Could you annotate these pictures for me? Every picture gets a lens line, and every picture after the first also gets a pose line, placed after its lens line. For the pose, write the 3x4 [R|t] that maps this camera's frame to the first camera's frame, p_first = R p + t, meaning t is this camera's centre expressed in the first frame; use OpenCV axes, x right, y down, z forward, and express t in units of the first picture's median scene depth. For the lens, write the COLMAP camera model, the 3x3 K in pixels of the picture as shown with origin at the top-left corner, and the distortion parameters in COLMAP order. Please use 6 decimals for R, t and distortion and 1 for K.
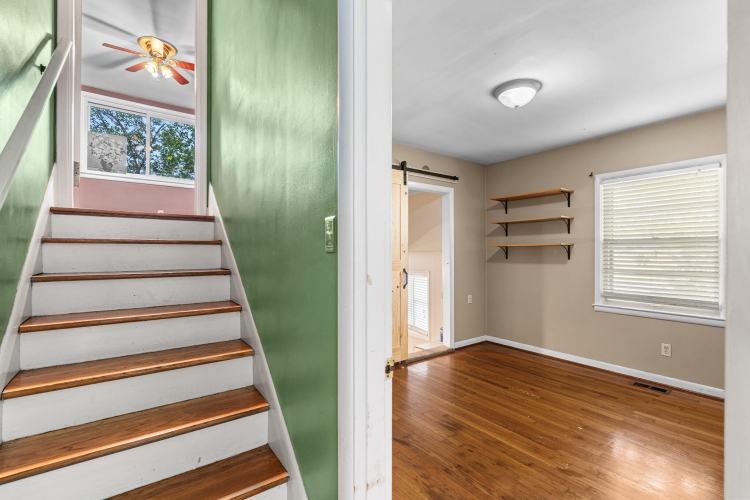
lens RADIAL K [[342.8, 0, 373.7], [0, 342.8, 251.1], [0, 0, 1]] dist [0.003558, 0.001998]
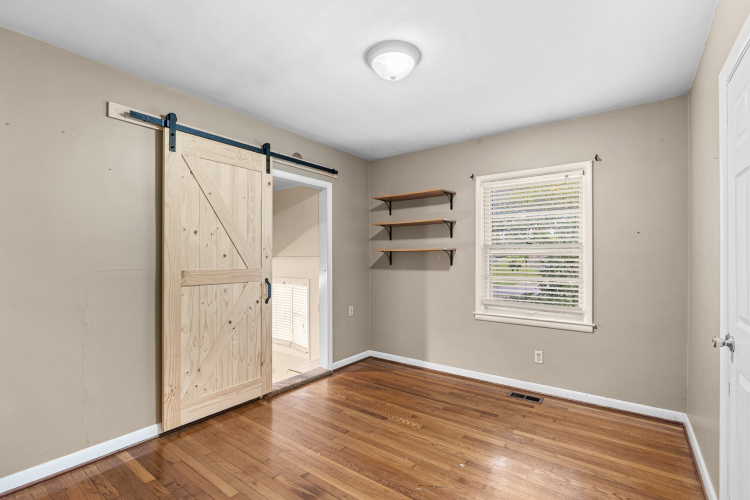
lens RADIAL K [[342.8, 0, 376.3], [0, 342.8, 252.9], [0, 0, 1]] dist [0.003558, 0.001998]
pose [[0.955976, 0.005140, 0.293399, 0.100645], [-0.002399, 0.999950, -0.009701, -0.000755], [-0.293435, 0.008570, 0.955941, 0.170070]]
